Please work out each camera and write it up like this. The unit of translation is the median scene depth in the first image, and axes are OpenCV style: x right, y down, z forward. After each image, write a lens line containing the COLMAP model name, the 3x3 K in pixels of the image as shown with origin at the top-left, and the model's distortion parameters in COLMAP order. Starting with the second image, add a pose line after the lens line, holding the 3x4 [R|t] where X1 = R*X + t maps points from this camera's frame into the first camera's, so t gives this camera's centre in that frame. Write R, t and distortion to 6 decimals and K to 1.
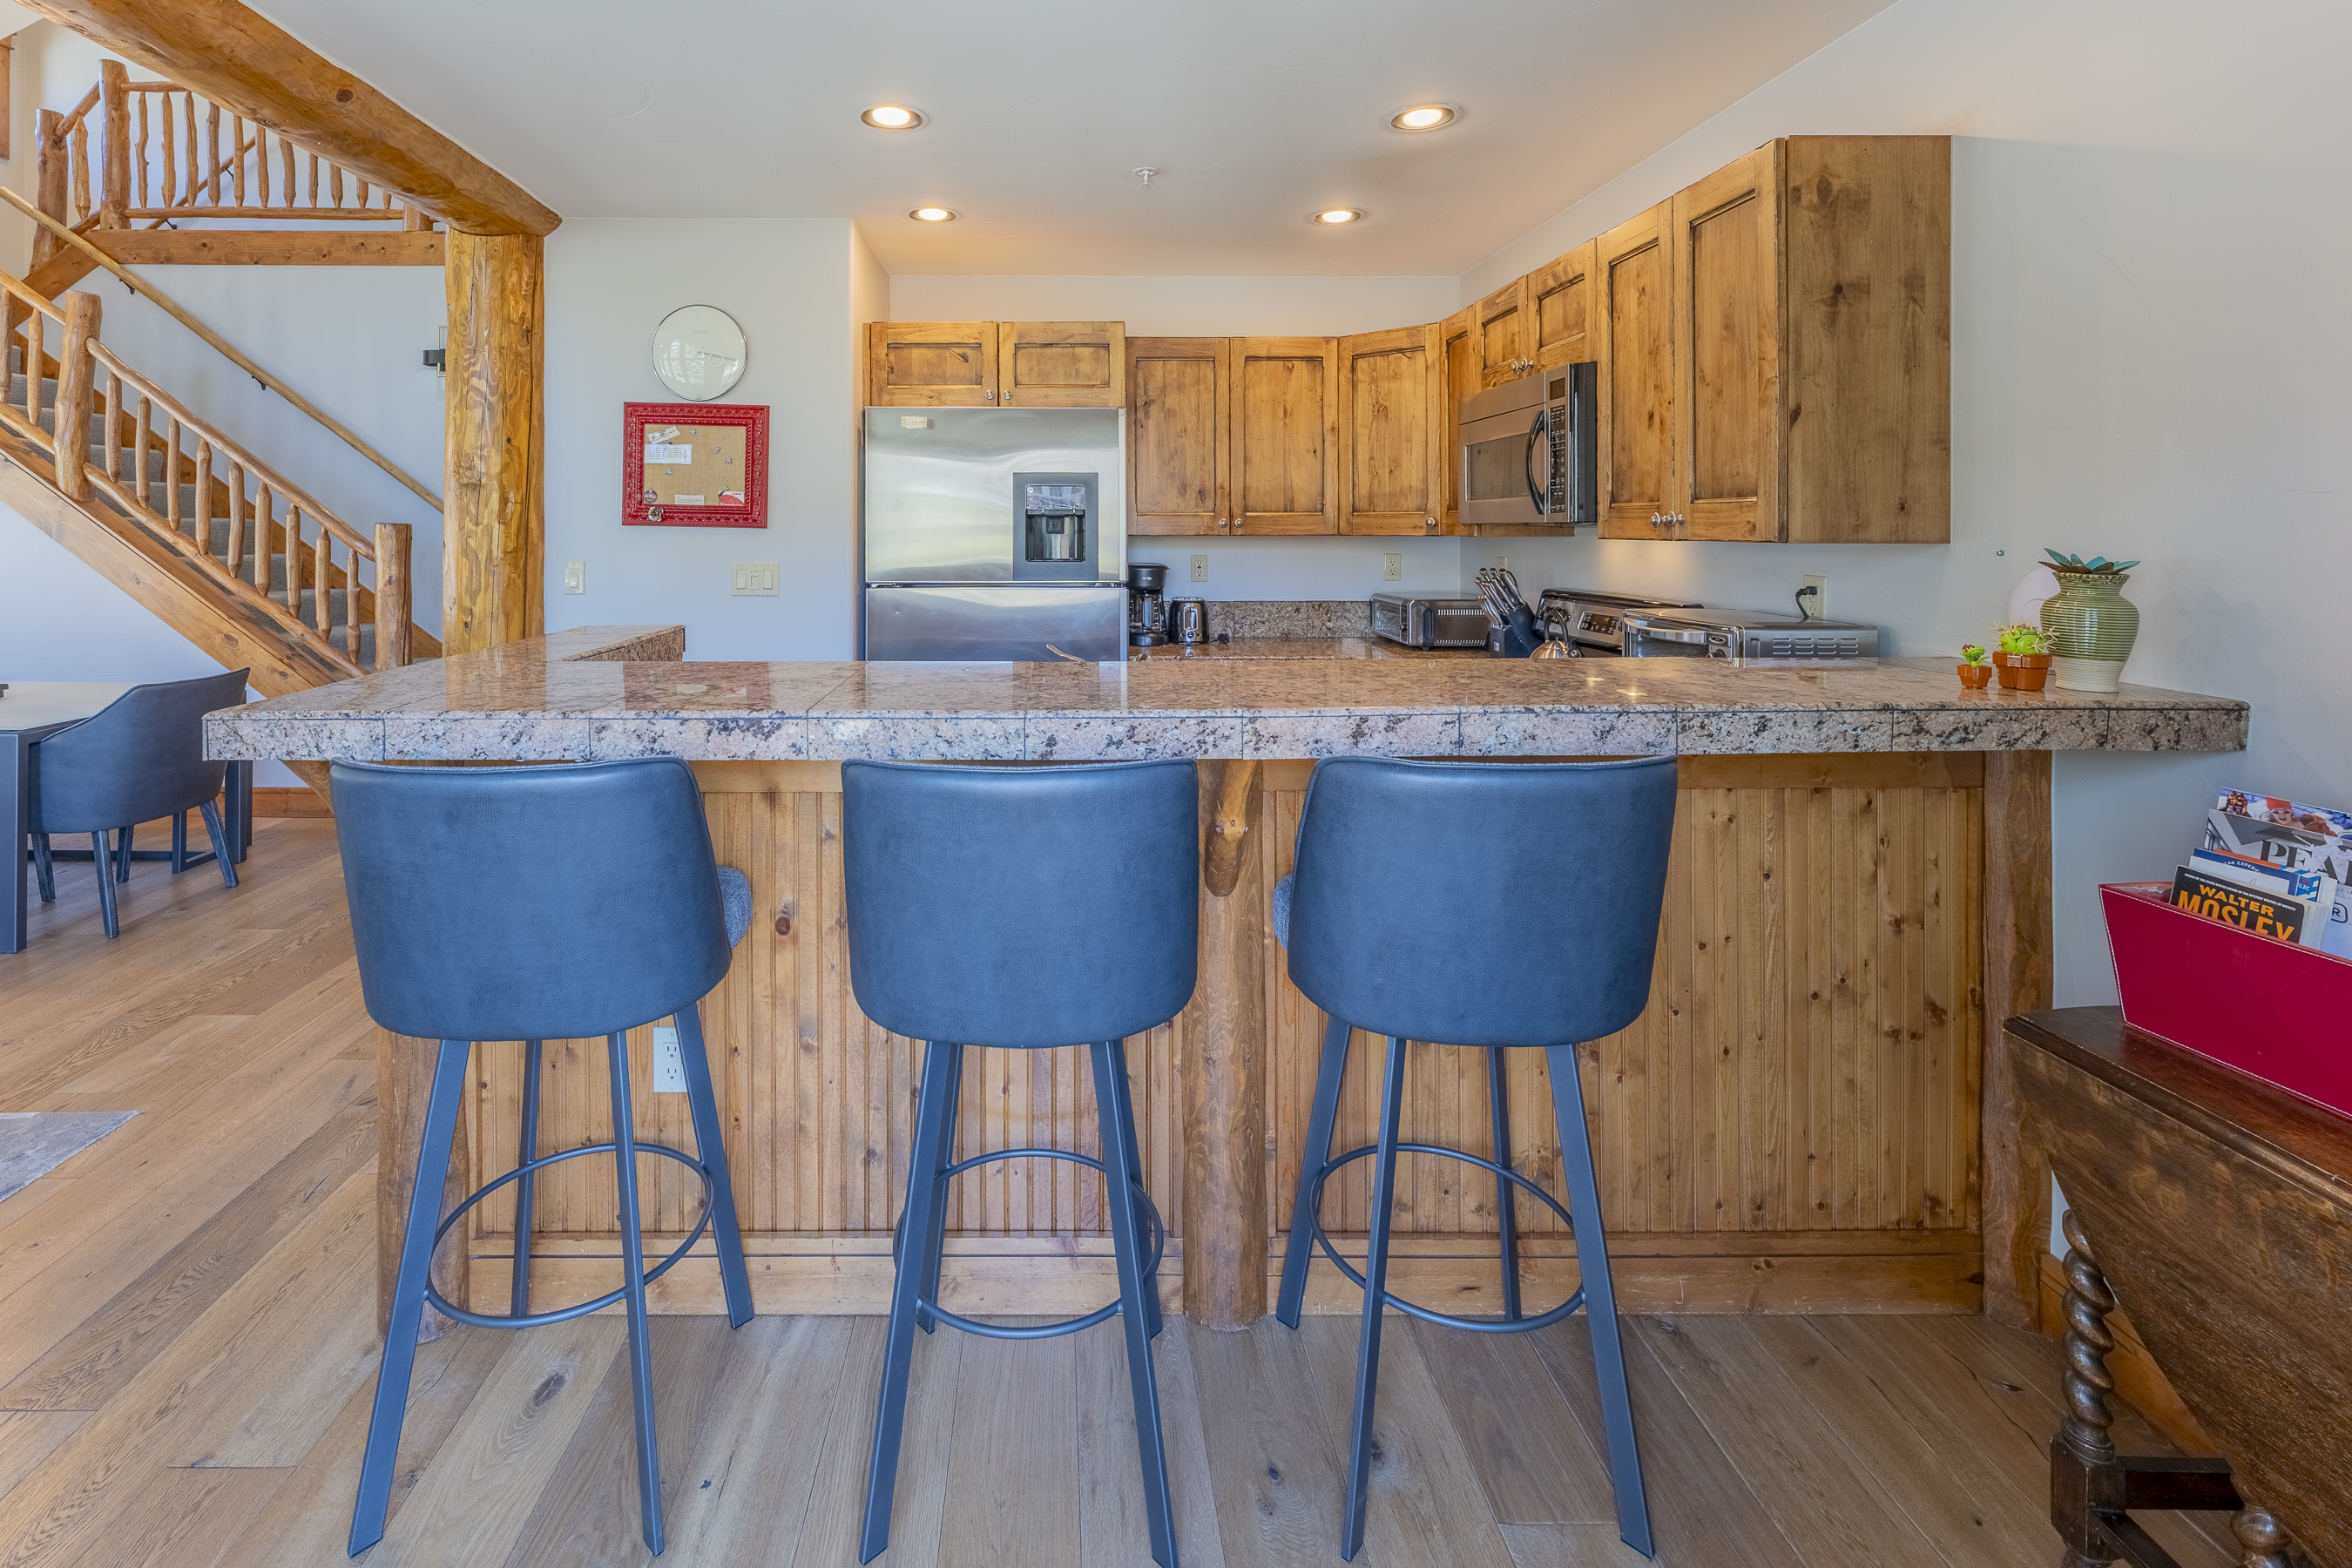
lens RADIAL K [[1029.4, 0, 1073.3], [0, 1029.4, 537.9], [0, 0, 1]] dist [-0.000812, 0.000991]
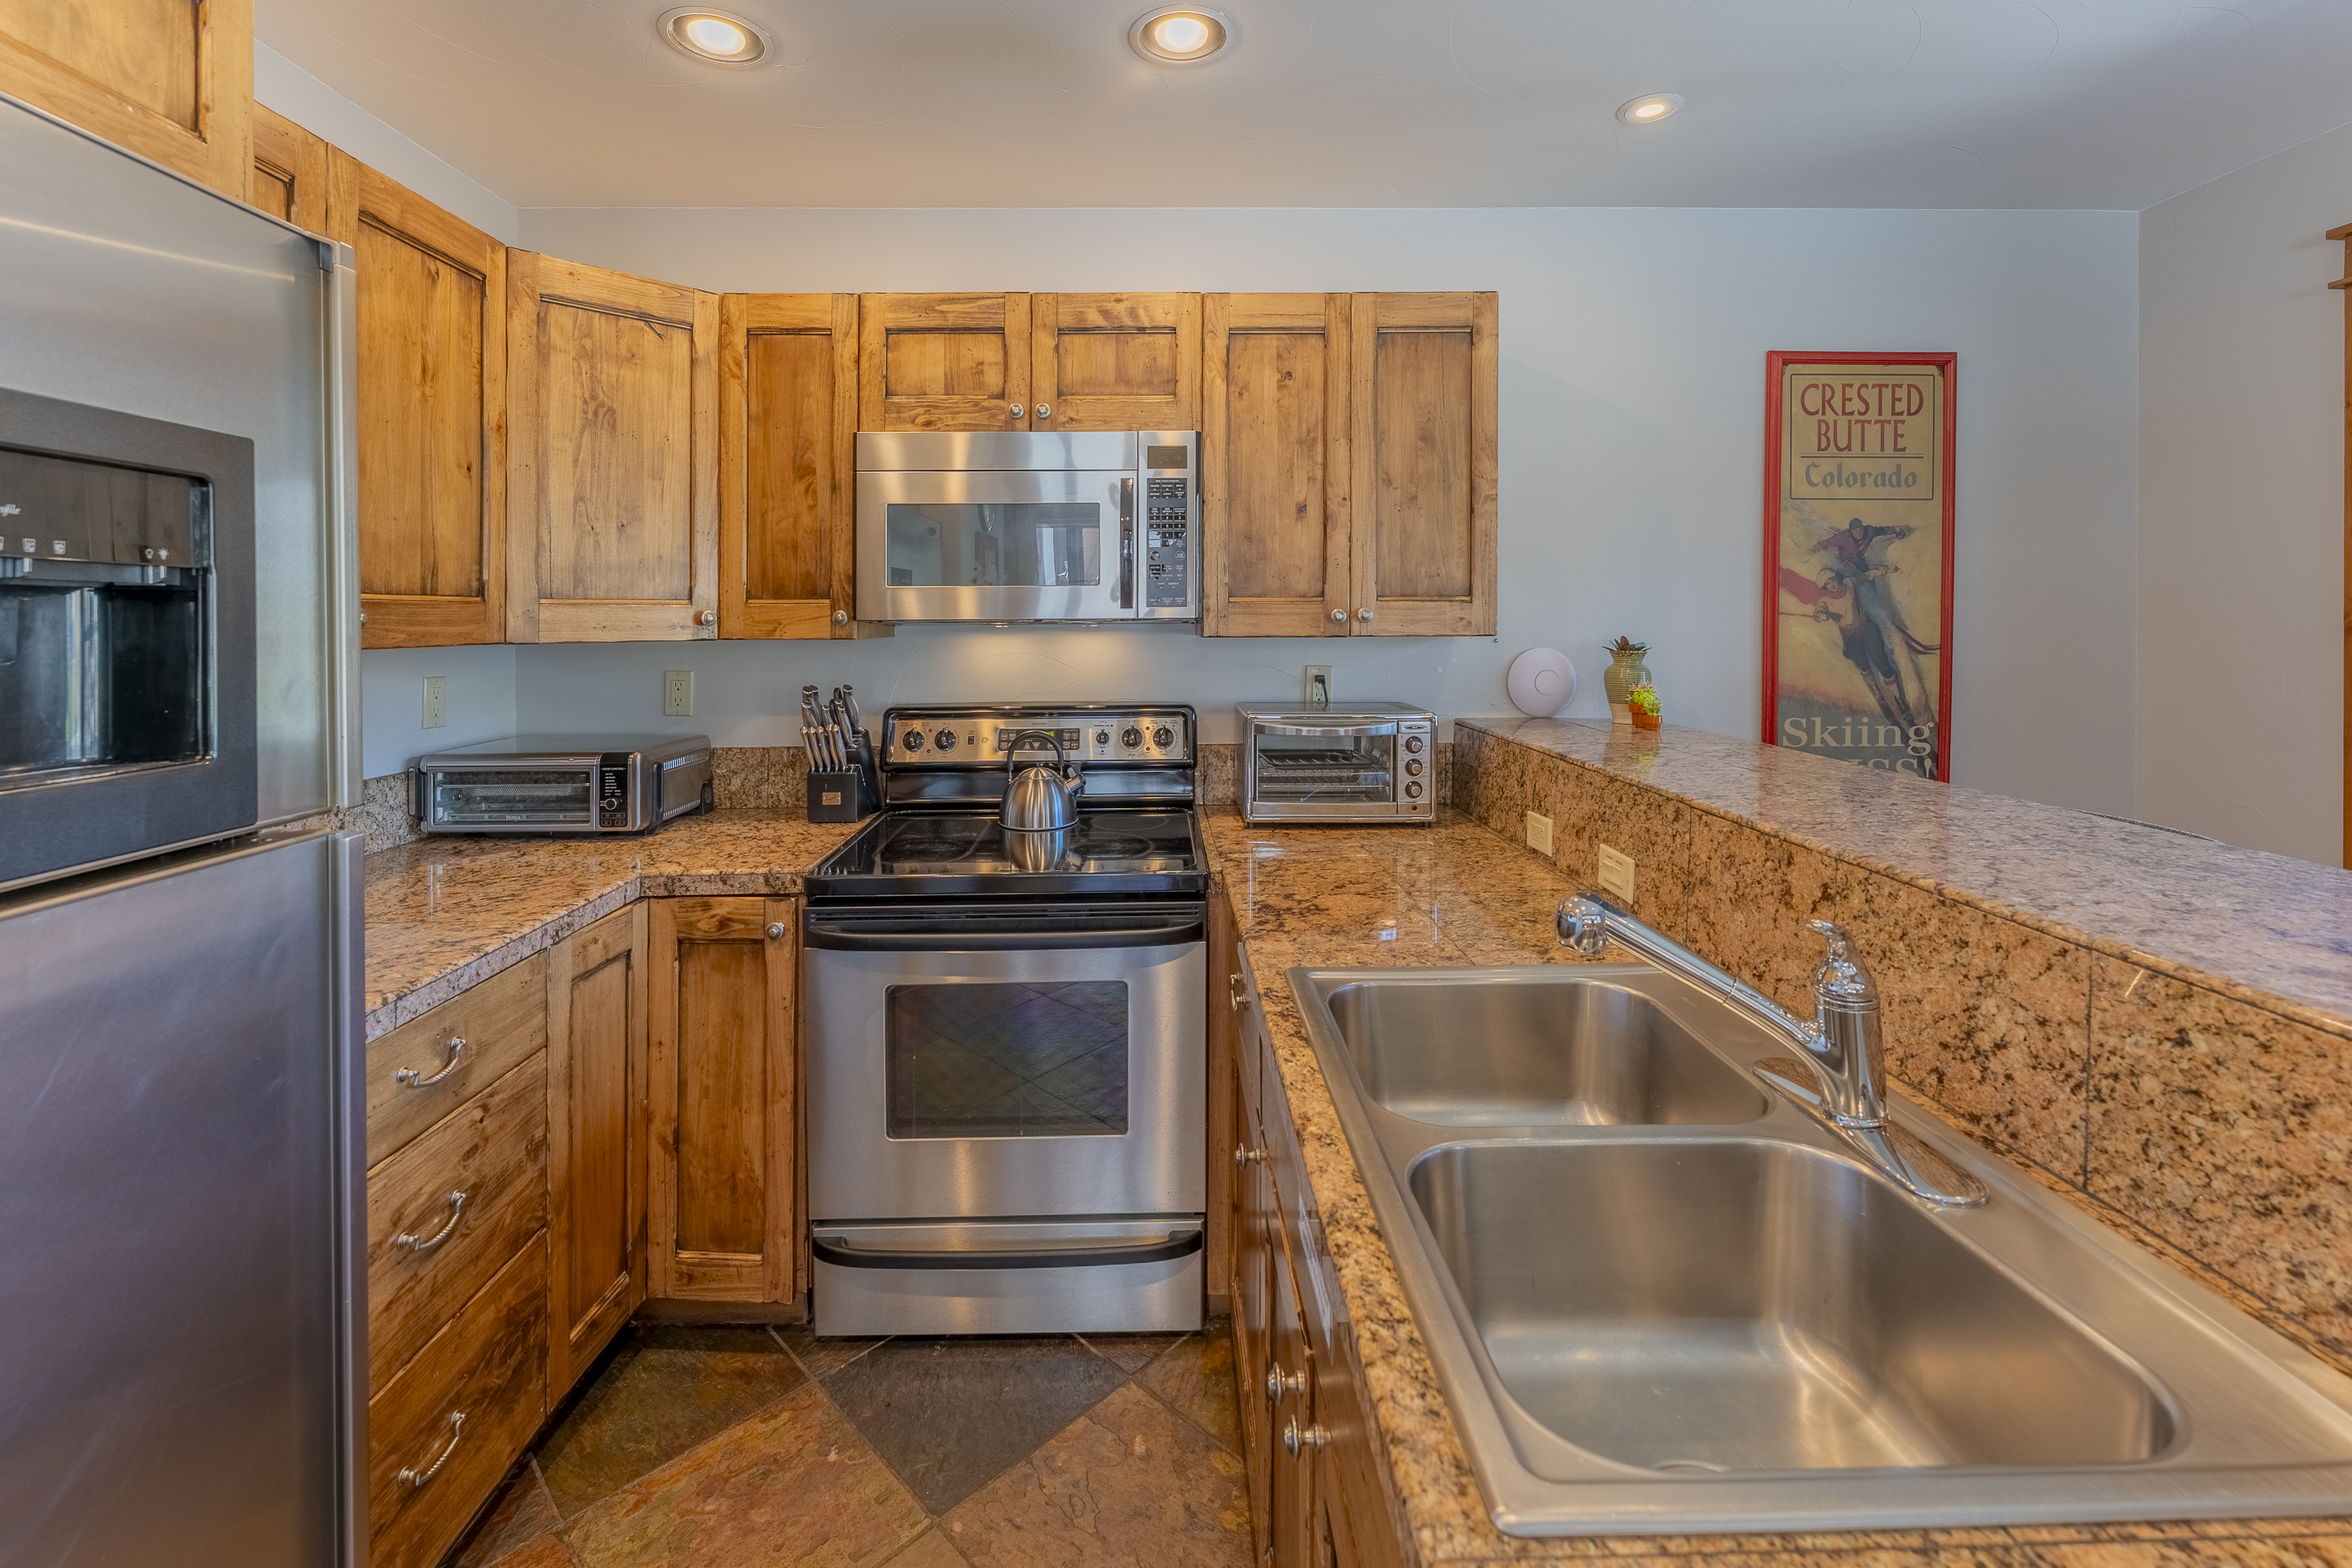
lens RADIAL K [[1001.0, 0, 1179.4], [0, 1001.0, 608.9], [0, 0, 1]] dist [-0.001071, 0.000361]
pose [[-0.001173, 0.009891, 0.999950, -0.257244], [0.014012, 0.999853, -0.009874, -0.011490], [-0.999901, 0.013999, -0.001311, 0.771121]]
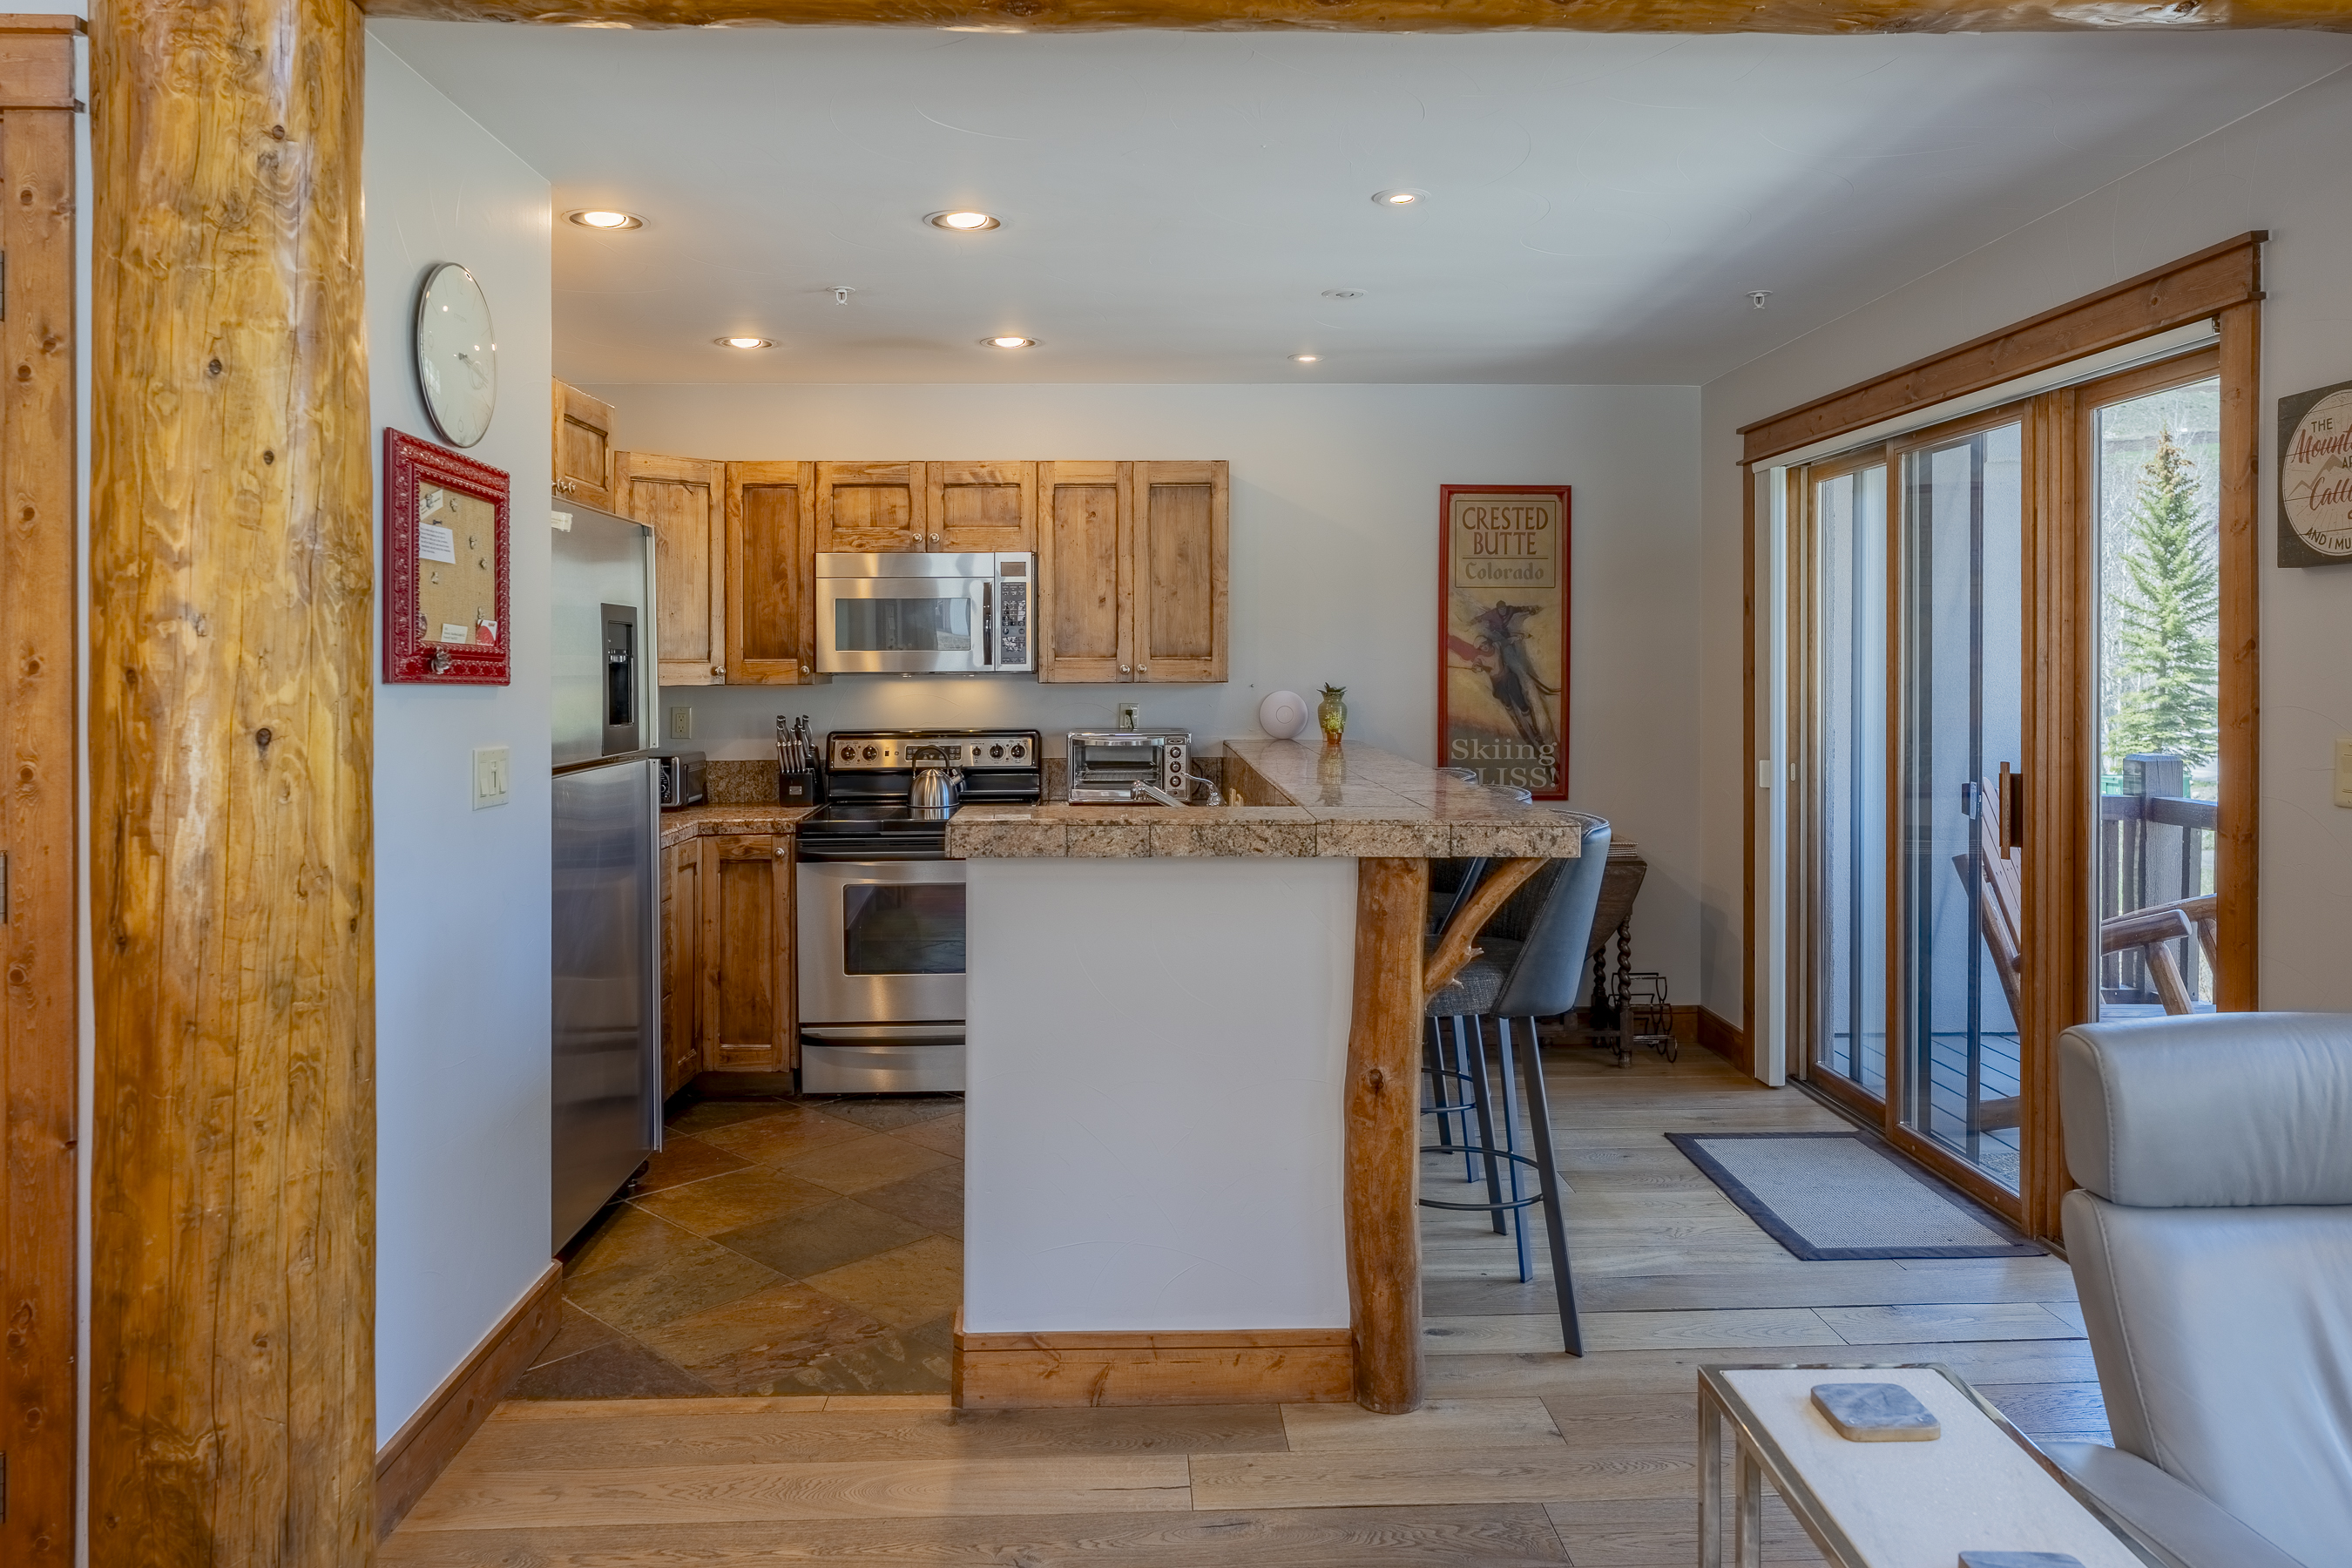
lens RADIAL K [[1556.0, 0, 1198.2], [0, 1556.0, 675.7], [0, 0, 1]] dist [-0.001543, 0.008738]
pose [[-0.028992, -0.006766, 0.999557, -1.171511], [0.015254, 0.999858, 0.007211, -0.015614], [-0.999463, 0.015457, -0.028885, 0.640669]]
